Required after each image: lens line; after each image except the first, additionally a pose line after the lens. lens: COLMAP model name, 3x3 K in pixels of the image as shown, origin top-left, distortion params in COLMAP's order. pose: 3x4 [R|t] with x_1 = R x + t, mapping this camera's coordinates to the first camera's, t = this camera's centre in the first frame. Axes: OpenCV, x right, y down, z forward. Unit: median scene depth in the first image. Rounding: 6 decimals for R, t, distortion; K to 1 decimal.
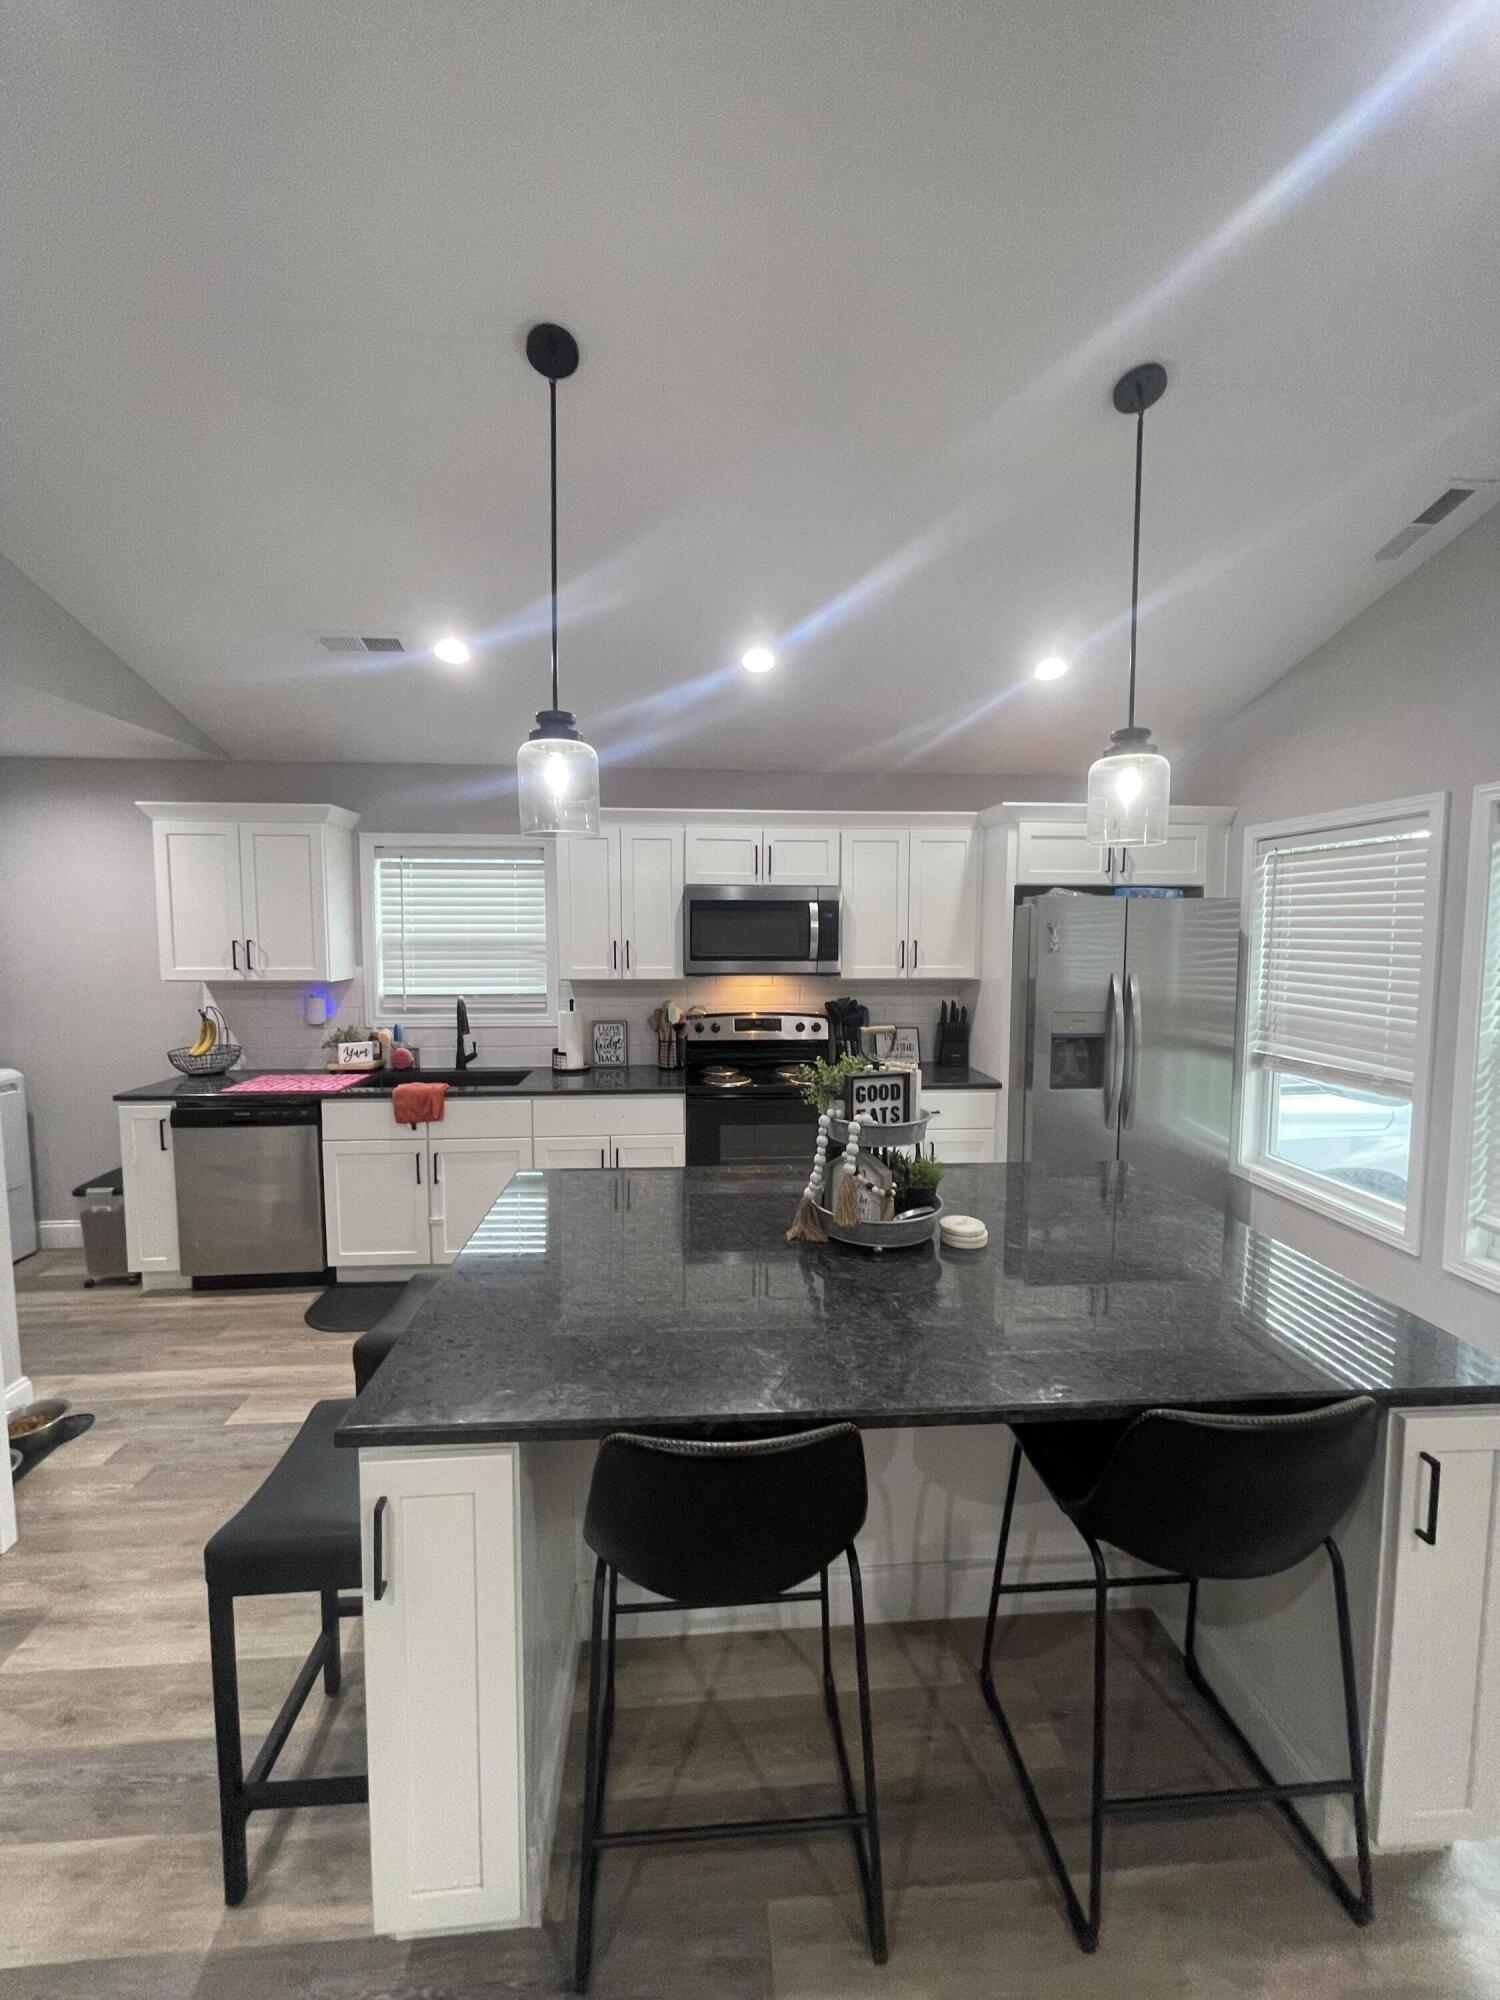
lens RADIAL K [[807.7, 0, 743.8], [0, 807.7, 989.5], [0, 0, 1]] dist [-0.002676, 0.000688]
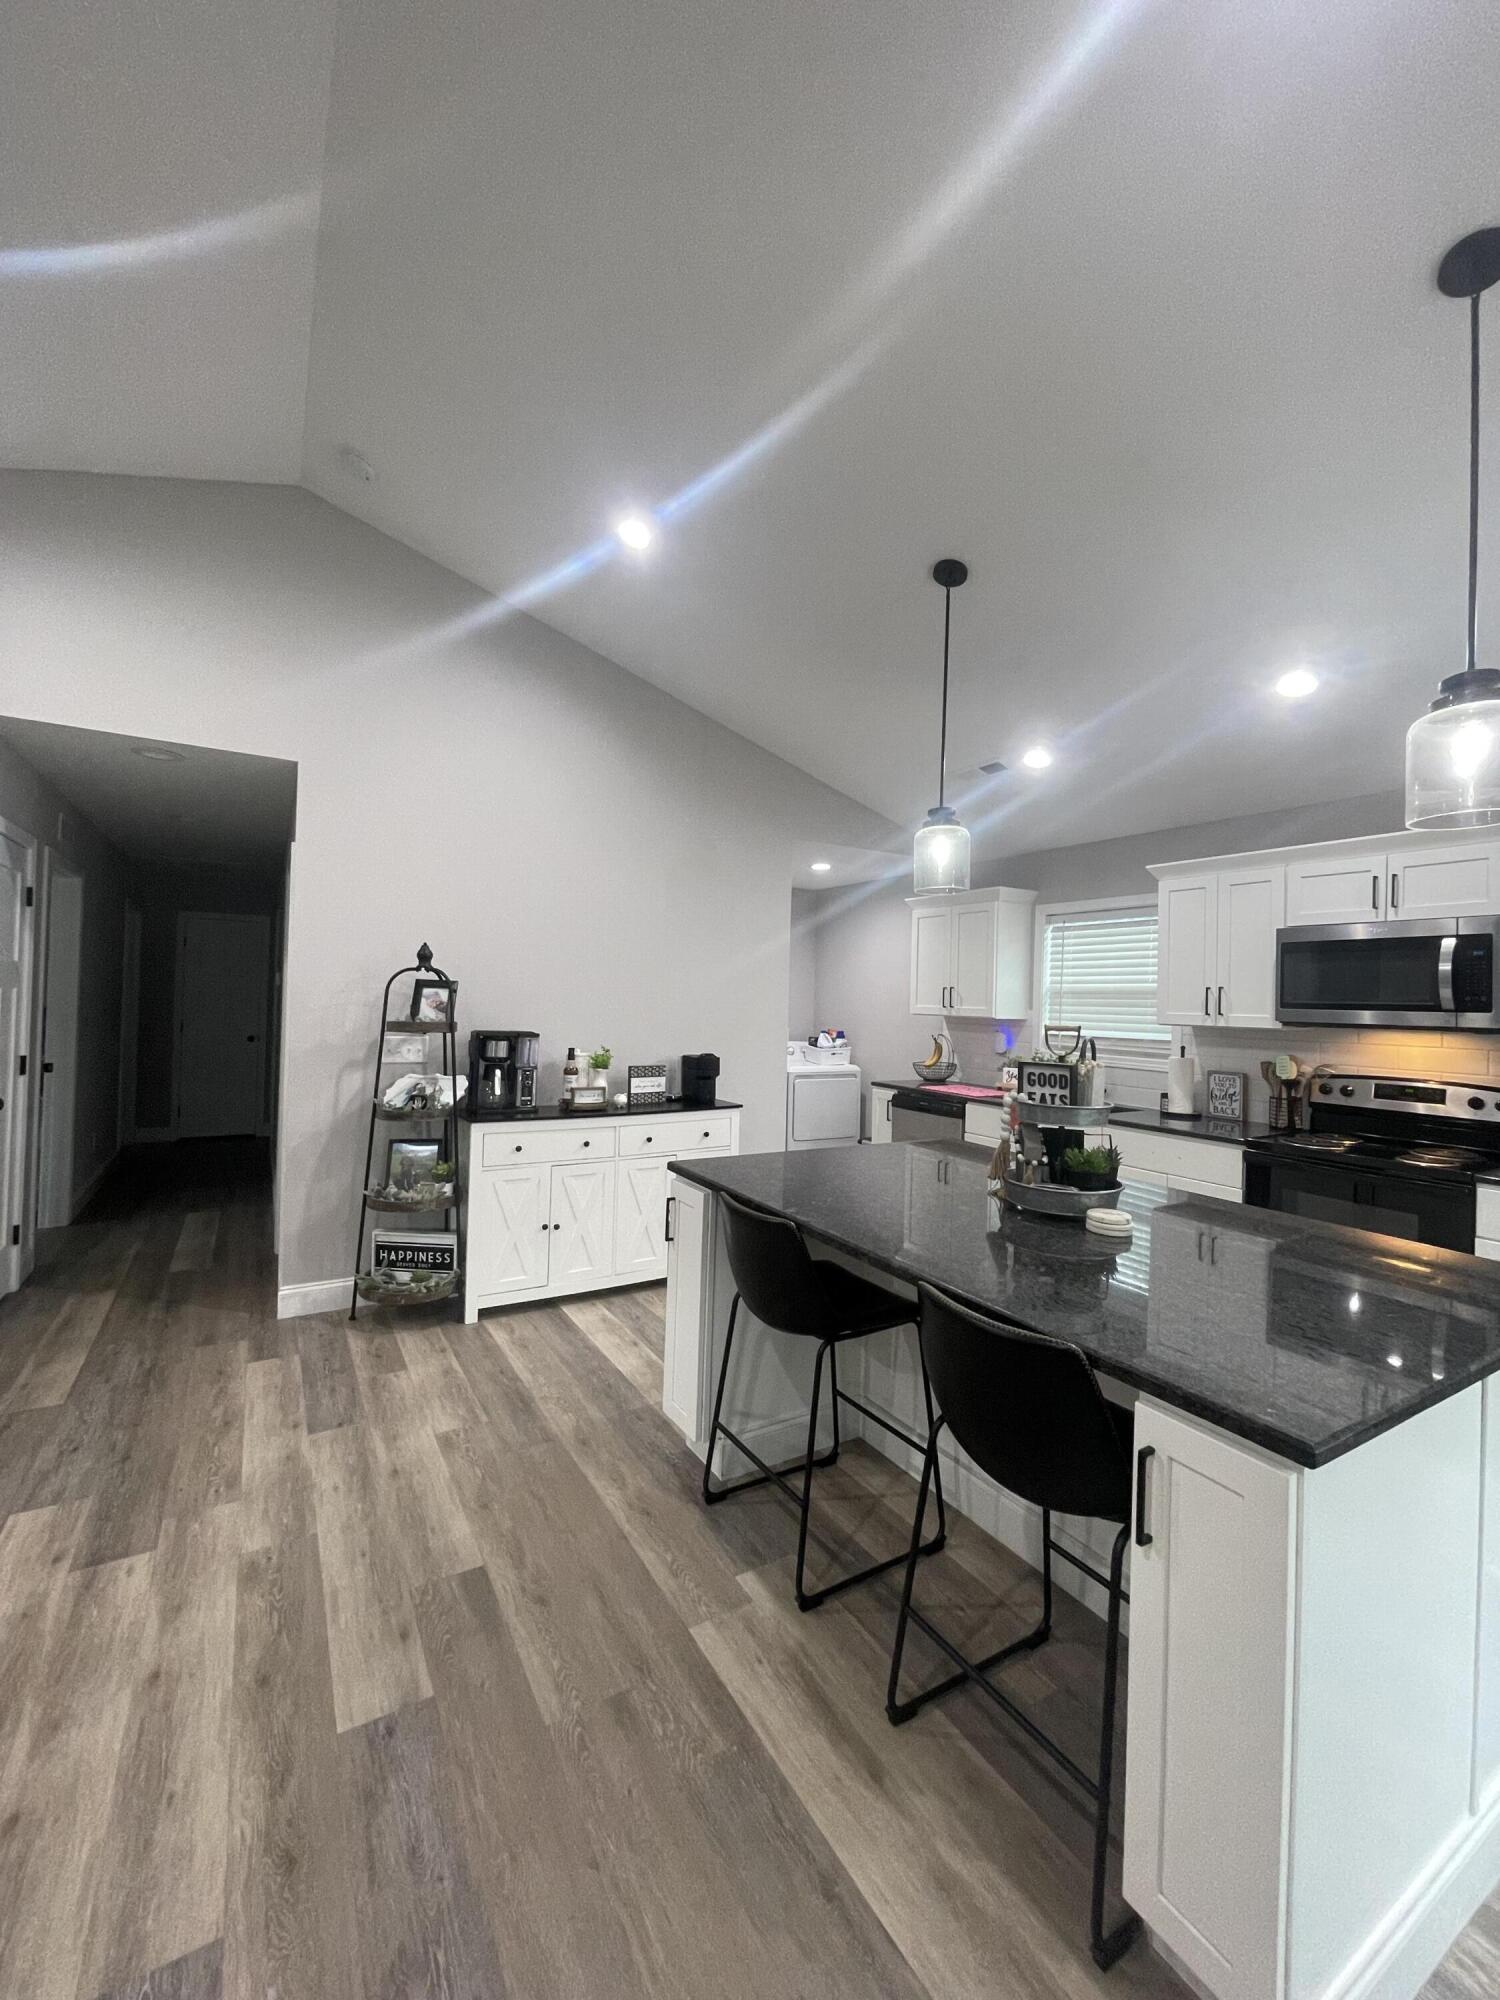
lens RADIAL K [[804.5, 0, 742.2], [0, 804.5, 993.8], [0, 0, 1]] dist [-0.001831, 0.000329]
pose [[0.441696, 0.002413, -0.897162, 0.481224], [-0.094413, 0.994569, -0.043807, 0.046176], [0.892183, 0.104053, 0.439525, 0.041818]]
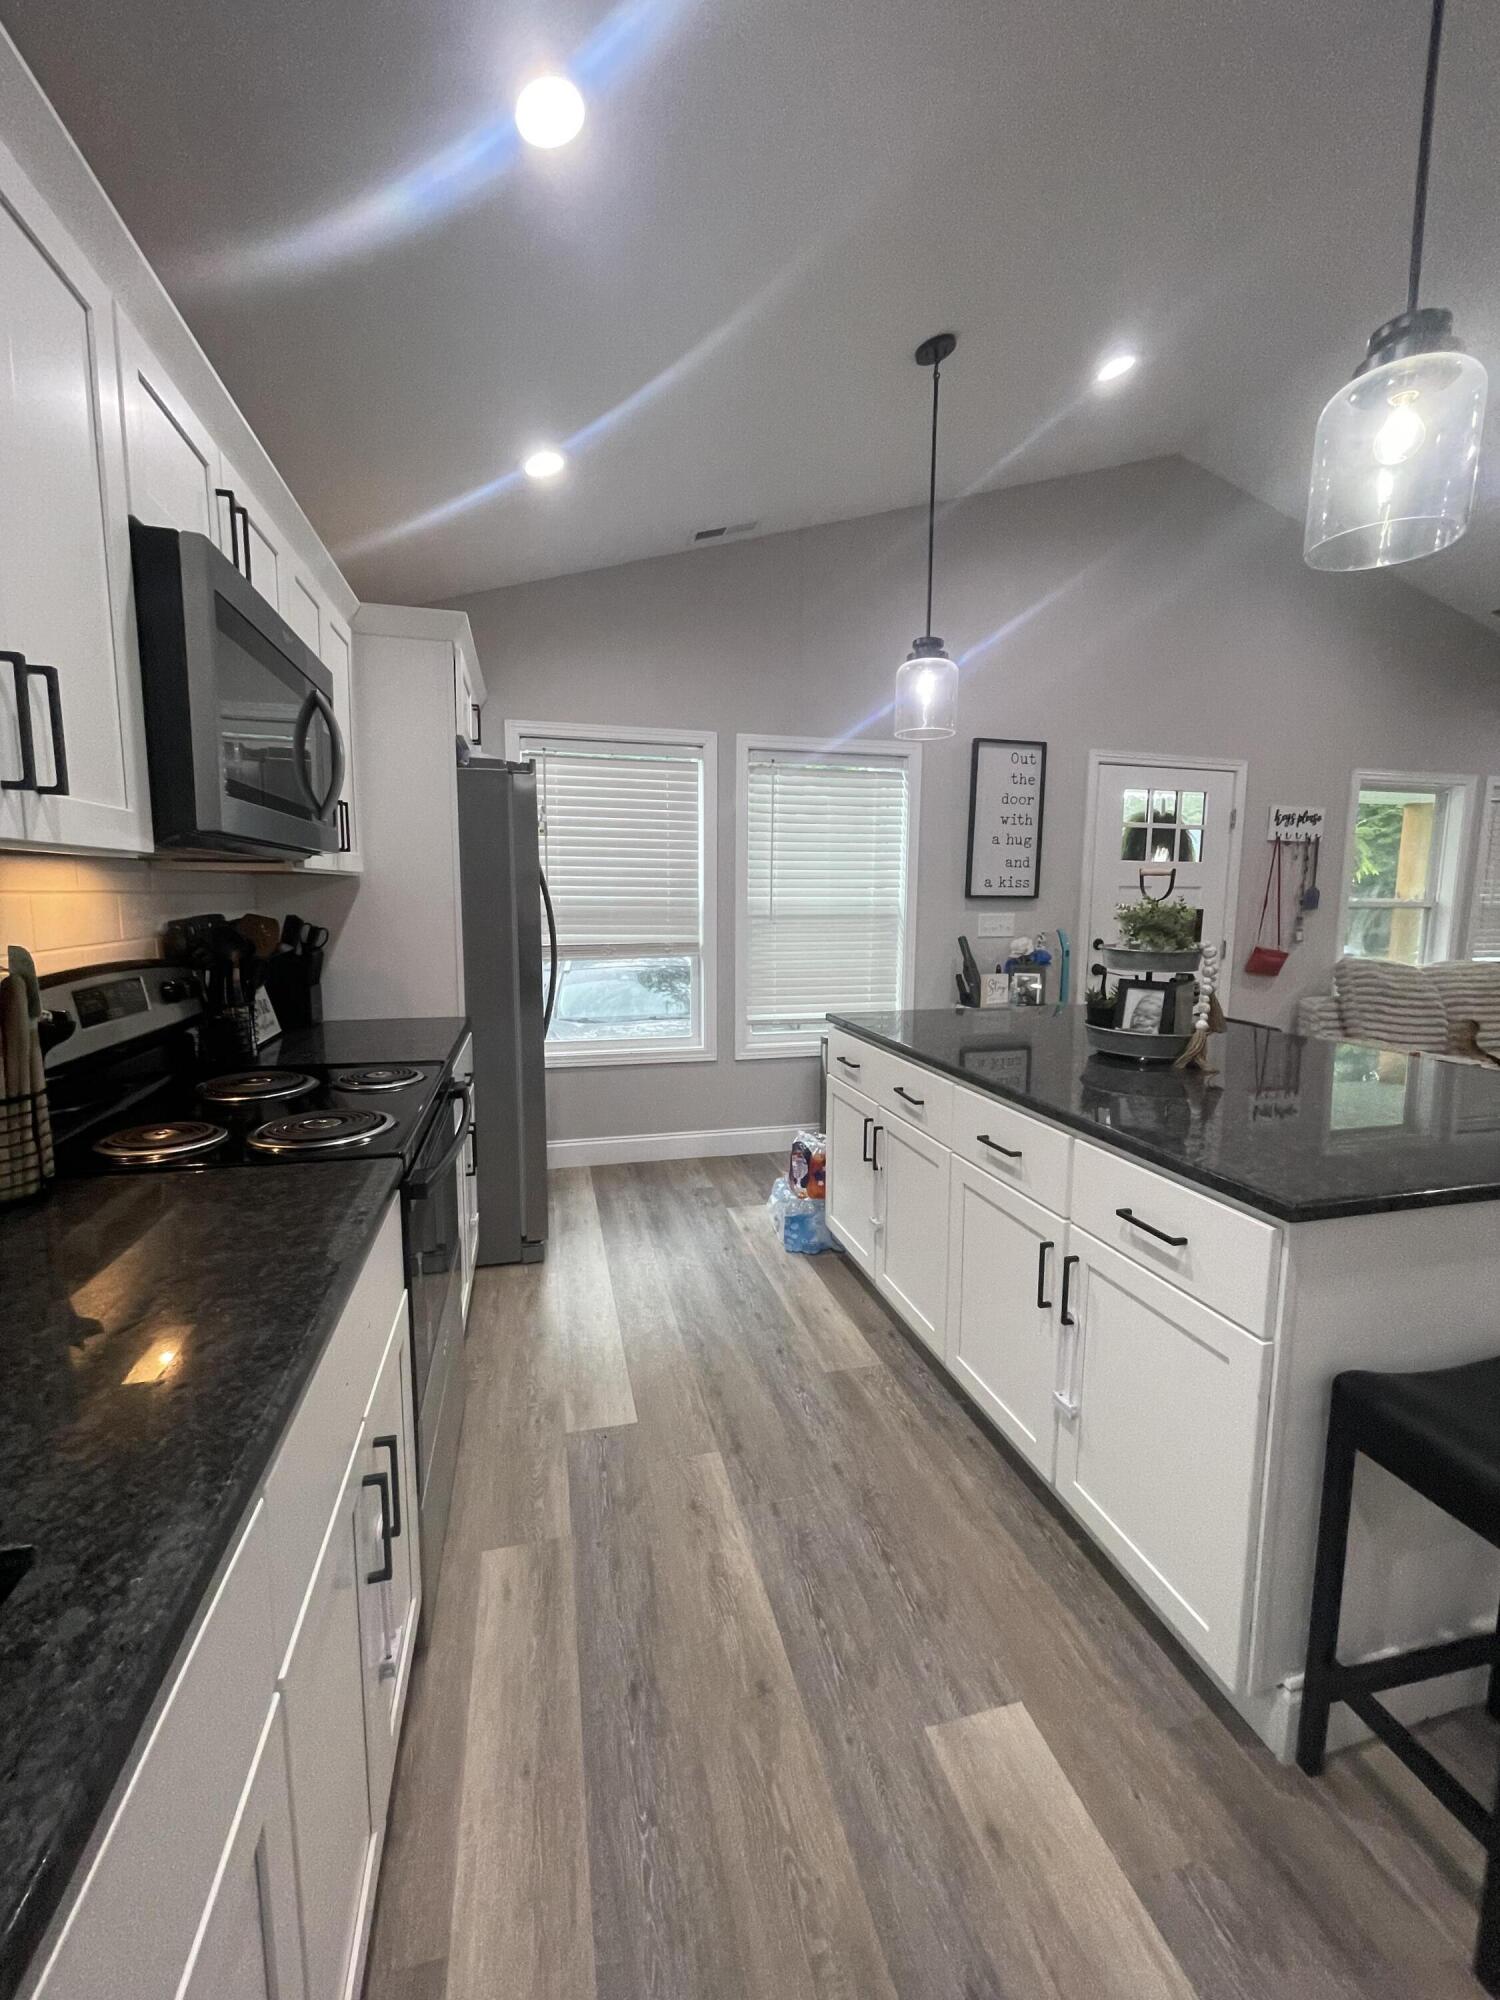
lens RADIAL K [[807.7, 0, 743.8], [0, 807.7, 989.5], [0, 0, 1]] dist [-0.002676, 0.000688]
pose [[-0.174263, -0.121703, 0.977149, -0.407706], [0.067858, 0.988490, 0.135217, 0.009868], [-0.982358, 0.089871, -0.163998, 0.849014]]
